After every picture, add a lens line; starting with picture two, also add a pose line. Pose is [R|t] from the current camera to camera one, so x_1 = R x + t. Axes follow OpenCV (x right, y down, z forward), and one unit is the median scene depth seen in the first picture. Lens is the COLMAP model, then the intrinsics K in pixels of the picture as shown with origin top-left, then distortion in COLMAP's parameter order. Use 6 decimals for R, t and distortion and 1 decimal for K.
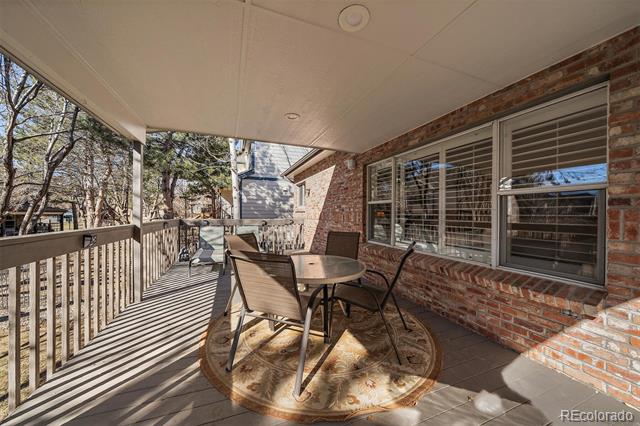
lens RADIAL K [[216.3, 0, 315.0], [0, 216.3, 212.8], [0, 0, 1]] dist [-0.005870, 0.000066]
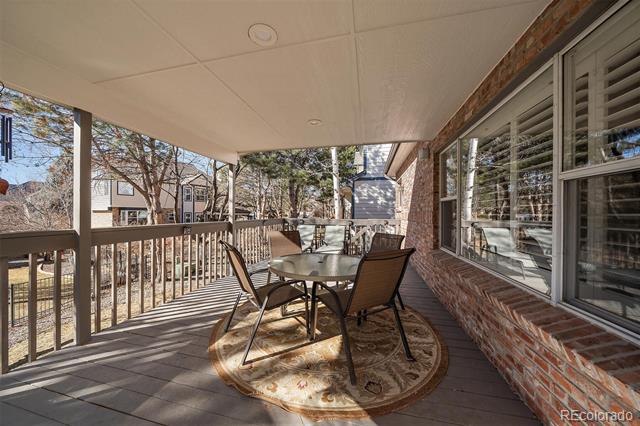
lens RADIAL K [[216.3, 0, 315.0], [0, 216.3, 212.8], [0, 0, 1]] dist [-0.005870, 0.000066]
pose [[0.832752, -0.005867, -0.553614, 0.312367], [0.005390, 0.999982, -0.002490, 0.001259], [0.553619, -0.000911, 0.832769, 0.073268]]
